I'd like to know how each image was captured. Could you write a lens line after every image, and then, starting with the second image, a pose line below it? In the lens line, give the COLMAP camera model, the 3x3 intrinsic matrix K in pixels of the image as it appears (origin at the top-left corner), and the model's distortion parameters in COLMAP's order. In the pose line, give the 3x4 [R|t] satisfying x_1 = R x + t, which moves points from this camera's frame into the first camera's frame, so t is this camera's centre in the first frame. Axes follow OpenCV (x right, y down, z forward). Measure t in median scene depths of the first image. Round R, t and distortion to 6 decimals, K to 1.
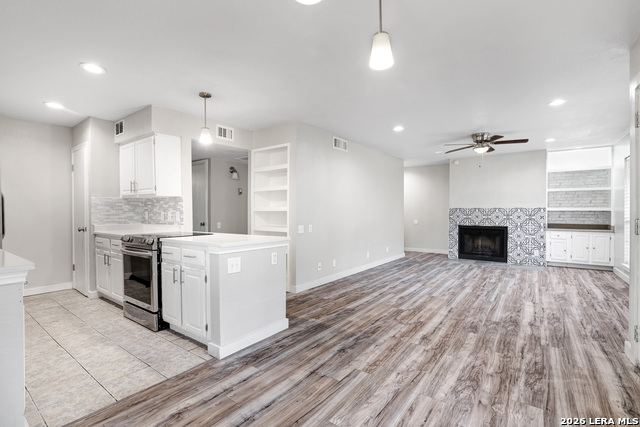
lens RADIAL K [[291.6, 0, 322.1], [0, 291.6, 213.7], [0, 0, 1]] dist [-0.013216, 0.000212]
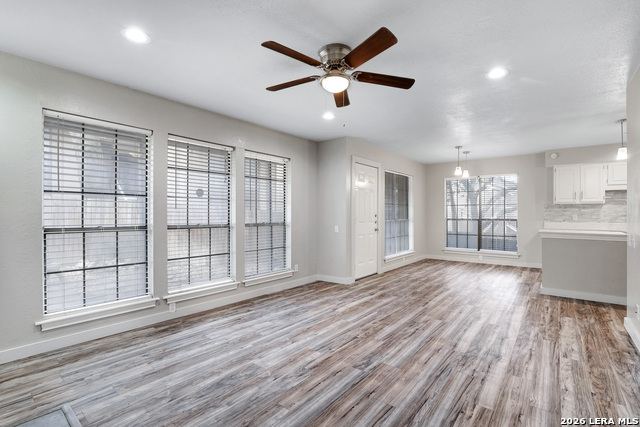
lens RADIAL K [[299.5, 0, 320.0], [0, 299.5, 213.5], [0, 0, 1]] dist [-0.034397, 0.000357]
pose [[-0.998988, 0.003100, 0.044876, 0.699238], [0.003243, 0.999990, 0.003120, -0.015921], [-0.044866, 0.003262, -0.998988, 1.898724]]
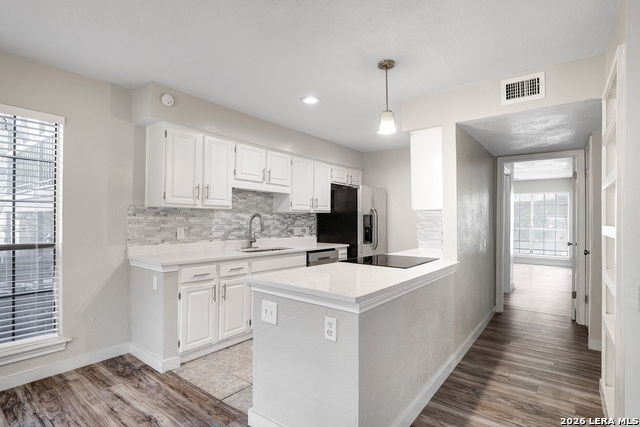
lens RADIAL K [[324.8, 0, 324.7], [0, 324.8, 217.2], [0, 0, 1]] dist [-0.017835, 0.000153]
pose [[-0.014030, -0.003701, -0.999895, 0.303874], [-0.011780, 0.999924, -0.003536, -0.033305], [0.999832, 0.011729, -0.014072, 0.712004]]
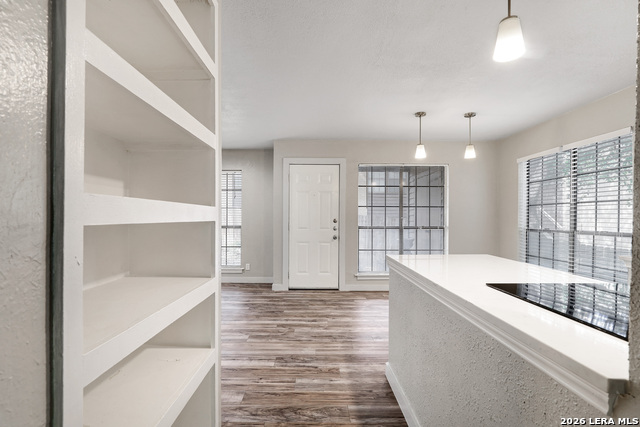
lens RADIAL K [[300.4, 0, 309.3], [0, 300.4, 216.6], [0, 0, 1]] dist [-0.000615, -0.000038]
pose [[-0.580801, -0.000201, 0.814045, -0.486296], [0.001801, 0.999997, 0.001532, -0.021158], [-0.814043, 0.002356, -0.580799, 1.222245]]
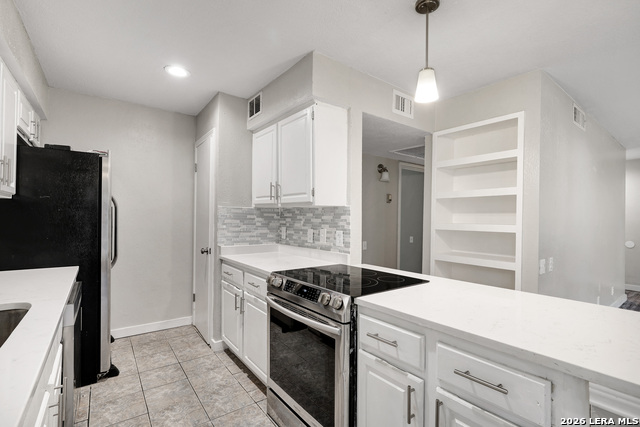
lens RADIAL K [[296.6, 0, 327.1], [0, 296.6, 215.7], [0, 0, 1]] dist [-0.025325, 0.008801]
pose [[0.960608, 0.013379, -0.277584, -0.346861], [-0.017425, 0.999775, -0.012114, -0.031114], [0.277360, 0.016474, 0.960625, 0.387024]]
